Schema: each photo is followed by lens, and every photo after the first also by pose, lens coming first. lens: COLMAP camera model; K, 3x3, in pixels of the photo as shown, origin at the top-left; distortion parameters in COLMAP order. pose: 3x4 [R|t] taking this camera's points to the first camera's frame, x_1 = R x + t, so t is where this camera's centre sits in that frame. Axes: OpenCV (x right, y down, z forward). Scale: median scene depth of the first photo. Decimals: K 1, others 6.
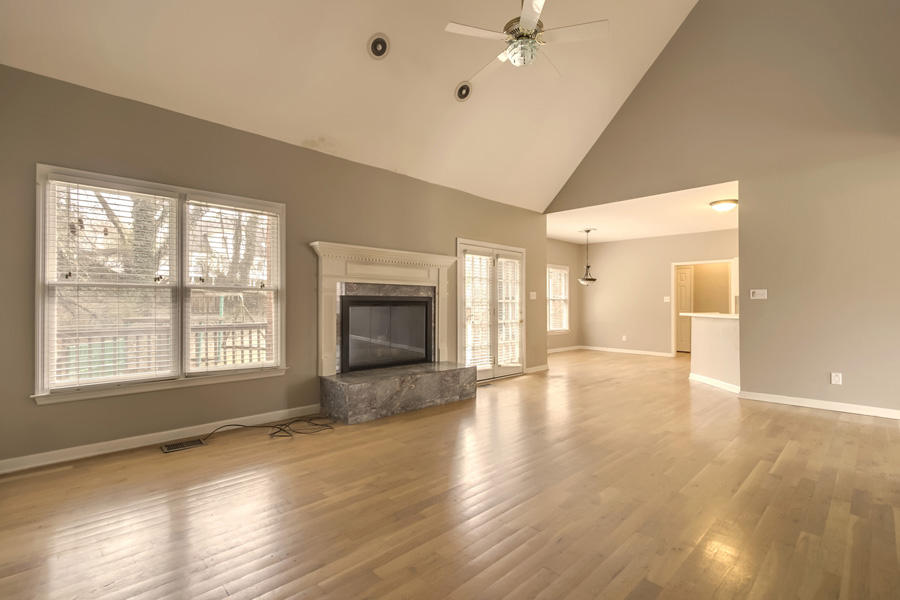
lens RADIAL K [[415.6, 0, 448.5], [0, 415.6, 305.6], [0, 0, 1]] dist [-0.020211, 0.005967]
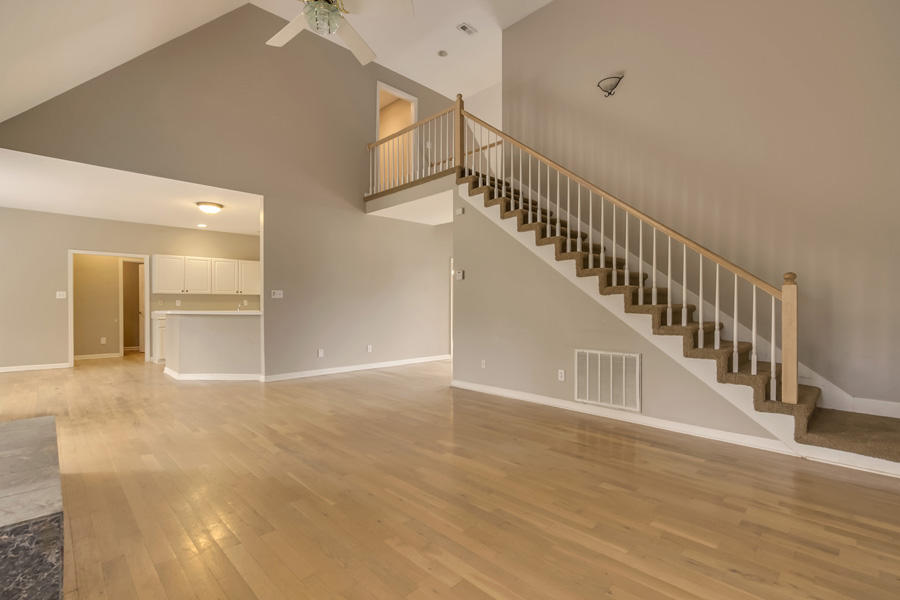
lens RADIAL K [[415.6, 0, 445.3], [0, 415.6, 300.6], [0, 0, 1]] dist [-0.020211, 0.005967]
pose [[-0.006993, 0.005309, 0.999961, -0.551109], [-0.001721, 0.999984, -0.005321, -0.003431], [-0.999974, -0.001758, -0.006984, 0.573947]]
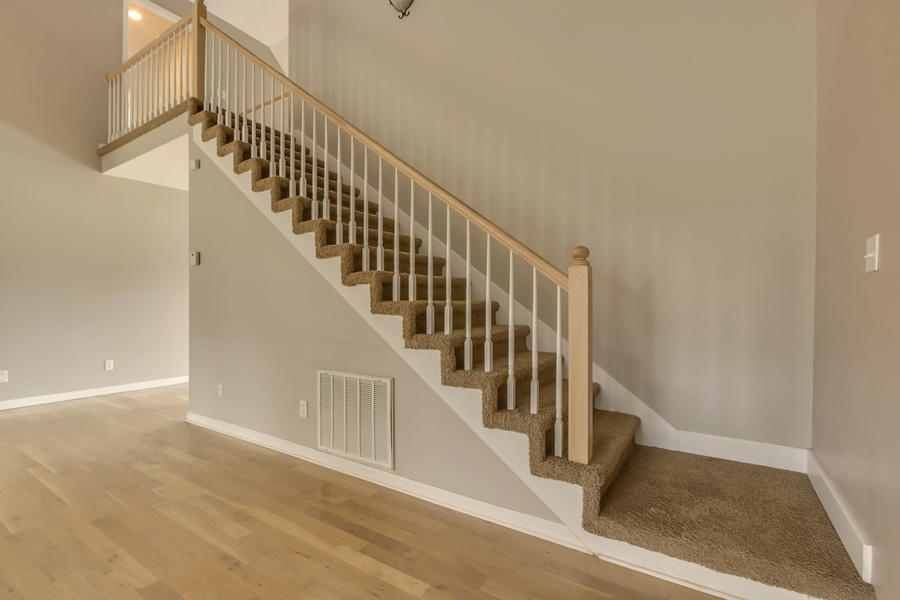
lens RADIAL K [[415.6, 0, 445.6], [0, 415.6, 299.4], [0, 0, 1]] dist [-0.020211, 0.005967]
pose [[-0.227205, 0.005942, 0.973829, -0.232729], [0.000194, 0.999982, -0.006056, 0.001766], [-0.973847, -0.001187, -0.227202, 0.204683]]
